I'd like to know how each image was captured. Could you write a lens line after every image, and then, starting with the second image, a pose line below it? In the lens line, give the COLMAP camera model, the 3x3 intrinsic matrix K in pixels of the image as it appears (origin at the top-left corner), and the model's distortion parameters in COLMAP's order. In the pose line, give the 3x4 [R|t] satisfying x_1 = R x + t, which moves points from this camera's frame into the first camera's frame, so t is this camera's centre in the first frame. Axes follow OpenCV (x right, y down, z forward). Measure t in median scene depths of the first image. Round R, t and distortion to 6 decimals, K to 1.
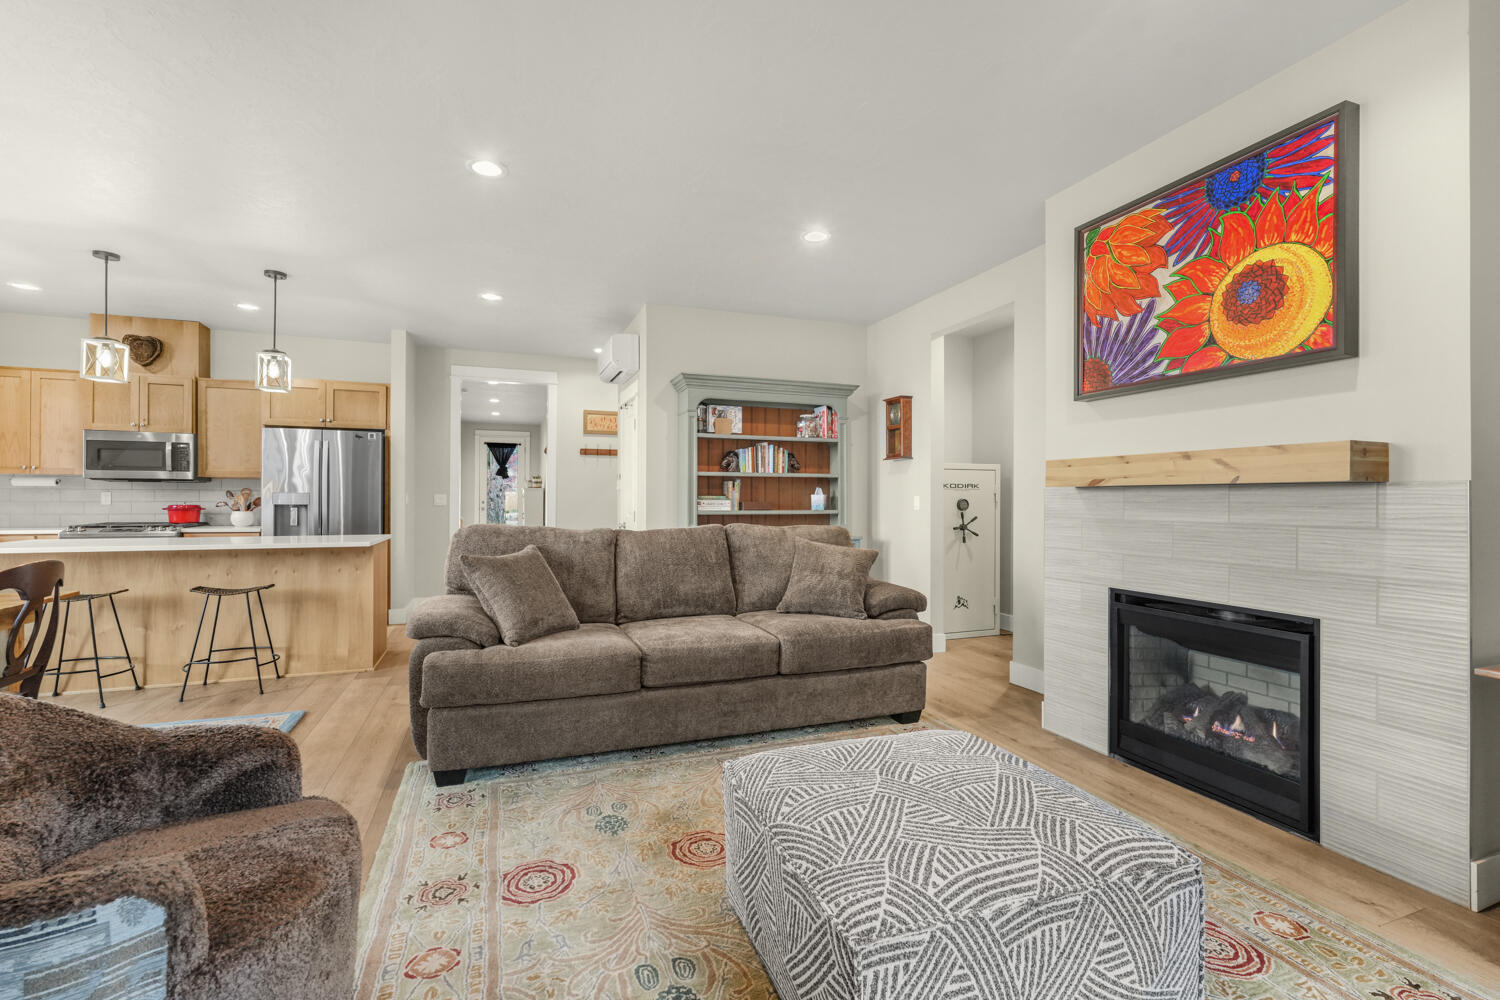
lens RADIAL K [[665.5, 0, 750.0], [0, 665.5, 500.0], [0, 0, 1]] dist [0.000884, 0.000564]
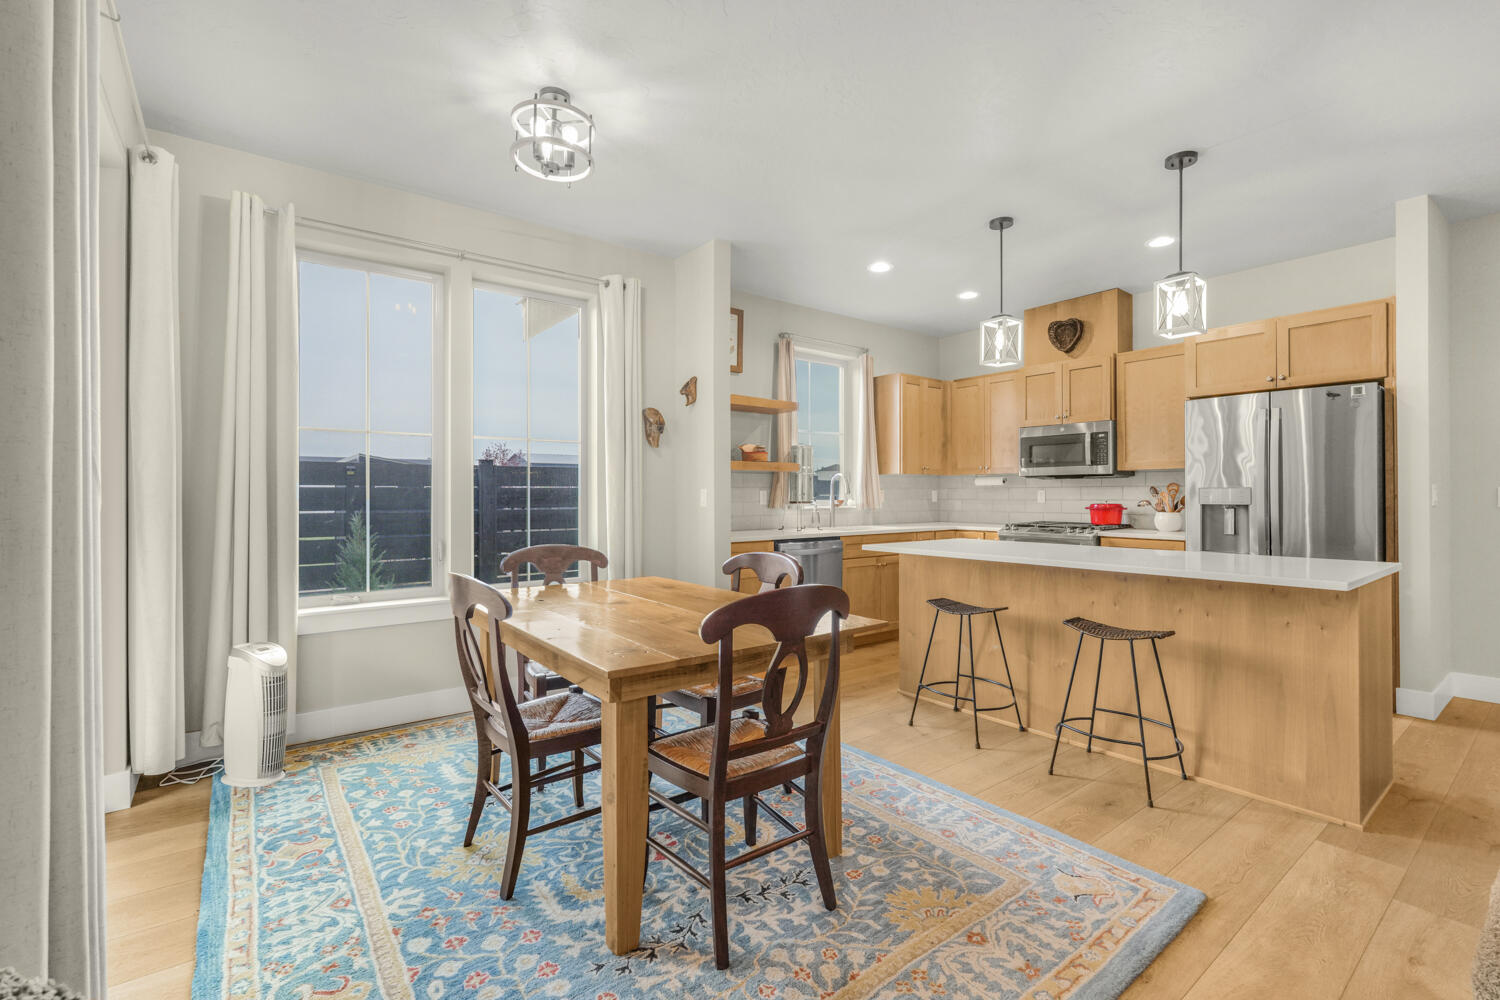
lens RADIAL K [[660.5, 0, 748.8], [0, 660.5, 492.0], [0, 0, 1]] dist [-0.000375, 0.000348]
pose [[0.294869, -0.009095, -0.955494, -0.169123], [0.003058, 0.999959, -0.008575, -0.001931], [0.955533, -0.000394, 0.294884, 0.312023]]
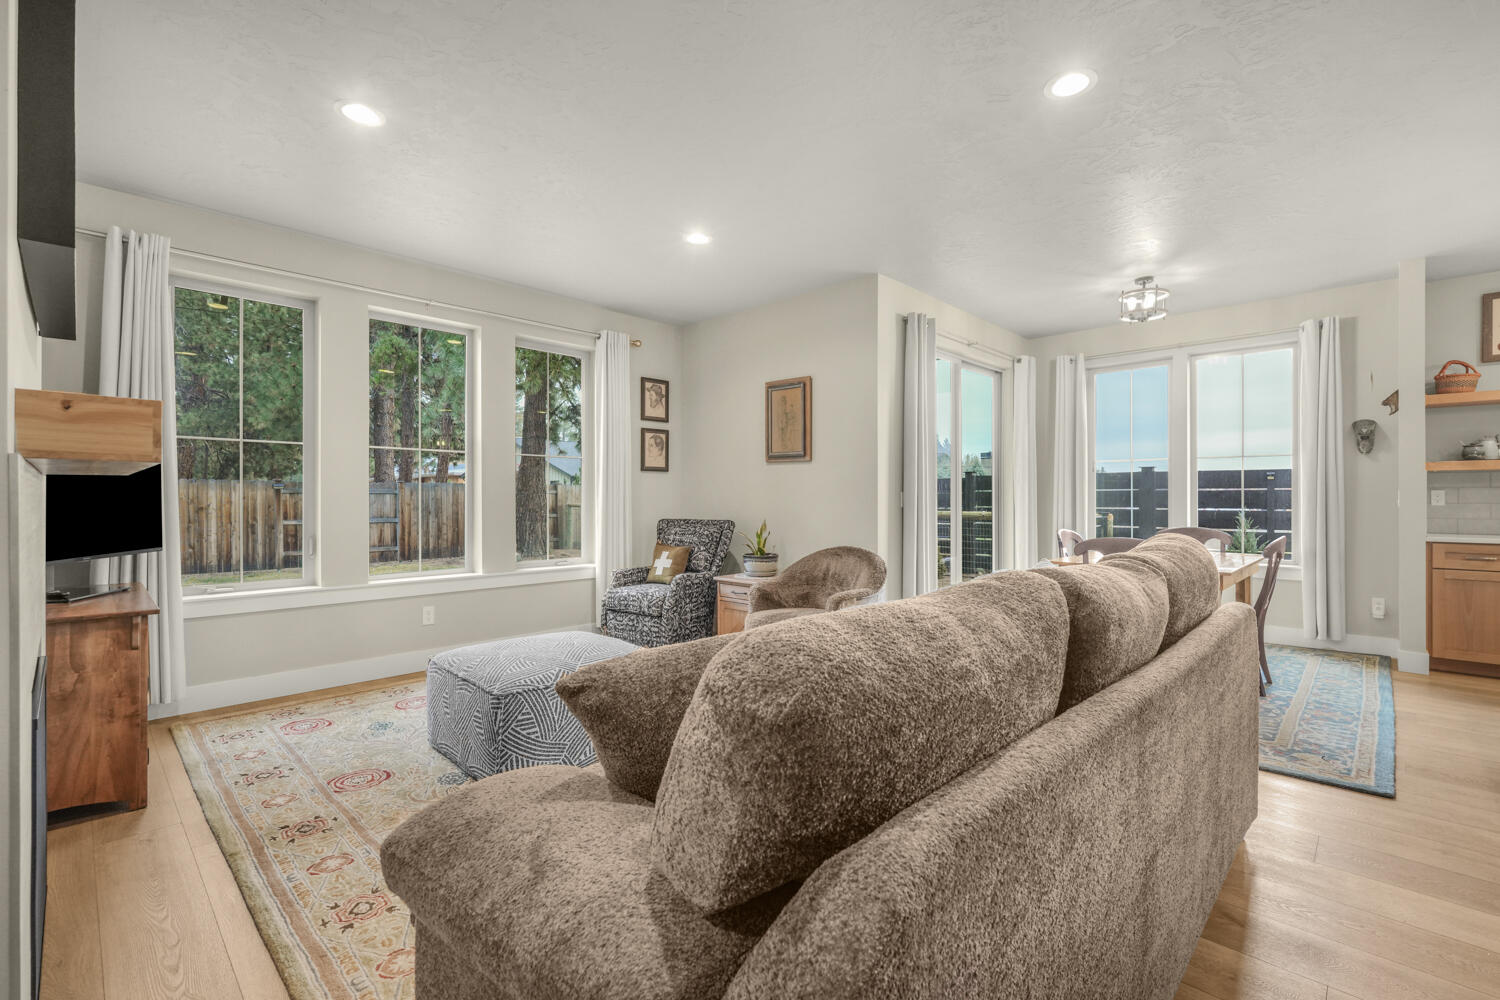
lens RADIAL K [[672.9, 0, 752.3], [0, 672.9, 497.2], [0, 0, 1]] dist [-0.000943, -0.000023]
pose [[-0.908405, -0.007592, -0.418021, 0.164299], [-0.007830, 0.999969, -0.001146, 0.004068], [0.418017, 0.002232, -0.908436, 0.885145]]
